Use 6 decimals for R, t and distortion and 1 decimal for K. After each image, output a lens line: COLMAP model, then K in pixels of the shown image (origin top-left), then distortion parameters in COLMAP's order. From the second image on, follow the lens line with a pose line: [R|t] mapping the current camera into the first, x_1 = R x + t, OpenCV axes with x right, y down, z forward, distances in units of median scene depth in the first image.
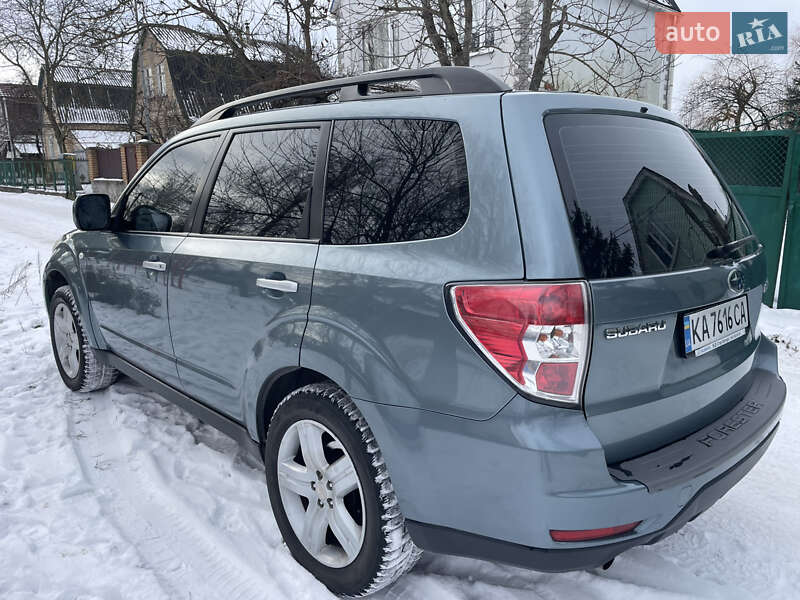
lens RADIAL K [[616.7, 0, 403.5], [0, 616.7, 293.3], [0, 0, 1]] dist [0.096533, -0.131717]
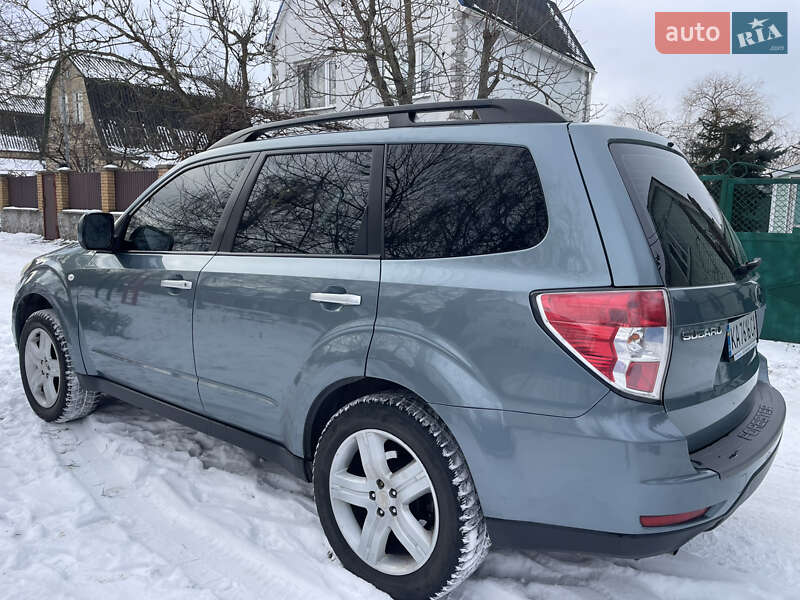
lens RADIAL K [[616.7, 0, 403.5], [0, 616.7, 293.3], [0, 0, 1]] dist [0.096533, -0.131717]
pose [[0.990680, 0.006872, 0.136036, -0.203980], [0.001519, 0.998107, -0.061481, 0.036172], [-0.136201, 0.061115, 0.988794, -0.029521]]
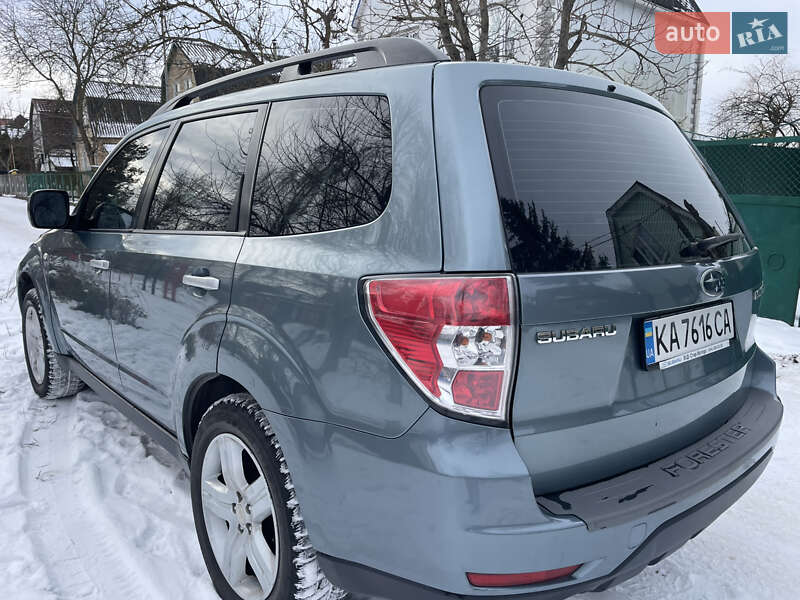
lens RADIAL K [[616.7, 0, 403.5], [0, 616.7, 293.3], [0, 0, 1]] dist [0.096533, -0.131717]
pose [[0.998847, 0.015639, -0.045393, 0.114681], [-0.016838, 0.999516, -0.026150, 0.018970], [0.044962, 0.026884, 0.998627, 0.096550]]
